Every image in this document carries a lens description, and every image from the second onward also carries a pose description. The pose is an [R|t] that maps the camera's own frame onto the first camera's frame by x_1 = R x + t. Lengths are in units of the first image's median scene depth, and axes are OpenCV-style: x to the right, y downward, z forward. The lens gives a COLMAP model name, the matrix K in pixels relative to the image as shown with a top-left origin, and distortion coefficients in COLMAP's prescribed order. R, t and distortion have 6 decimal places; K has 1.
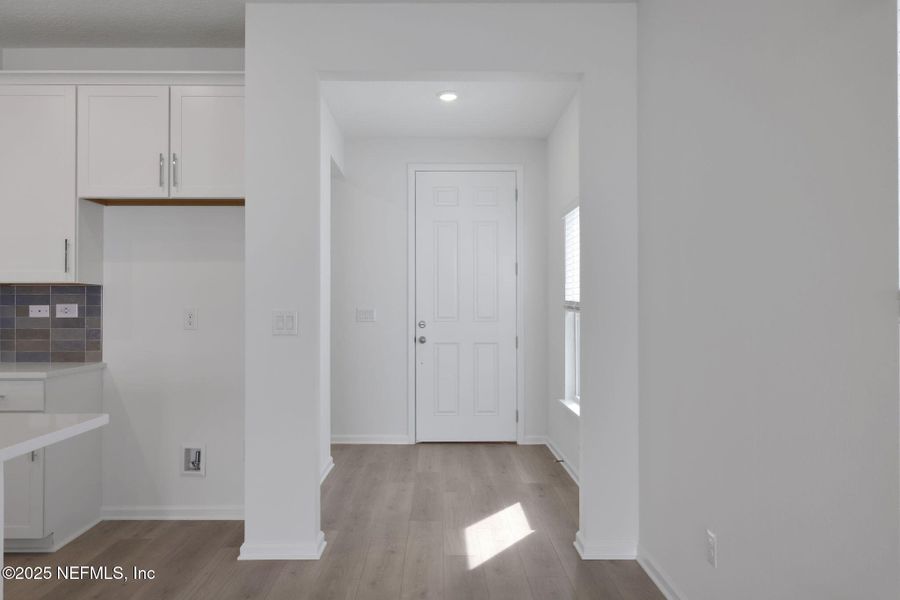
lens RADIAL K [[692.4, 0, 450.0], [0, 692.4, 300.0], [0, 0, 1]] dist [-0.000355, -0.002066]
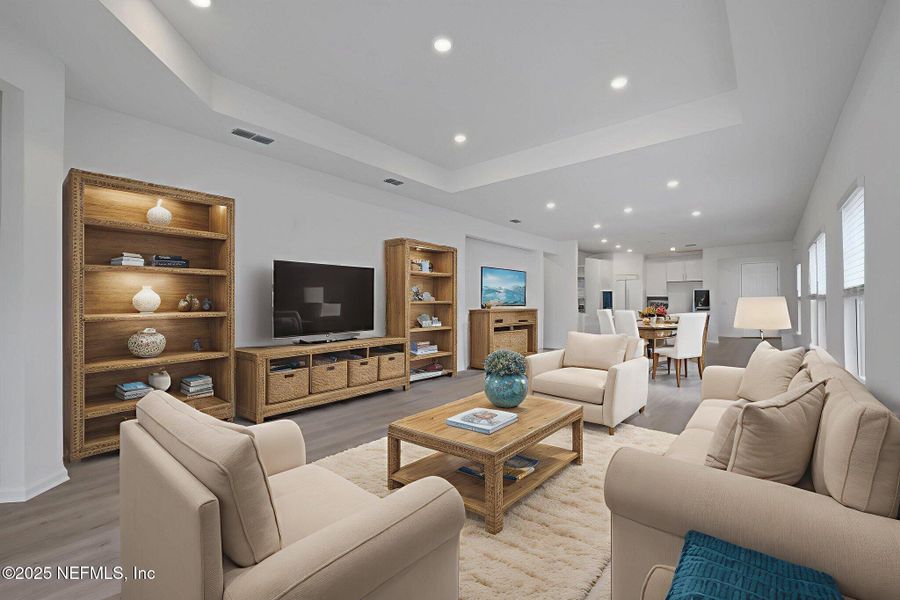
lens RADIAL K [[378.0, 0, 450.0], [0, 378.0, 300.0], [0, 0, 1]] dist [0.003294, 0.000101]
pose [[0.754601, -0.008347, -0.656131, 0.162860], [0.012995, 0.999913, 0.002225, -0.024022], [0.656055, -0.010206, 0.754644, -2.418562]]
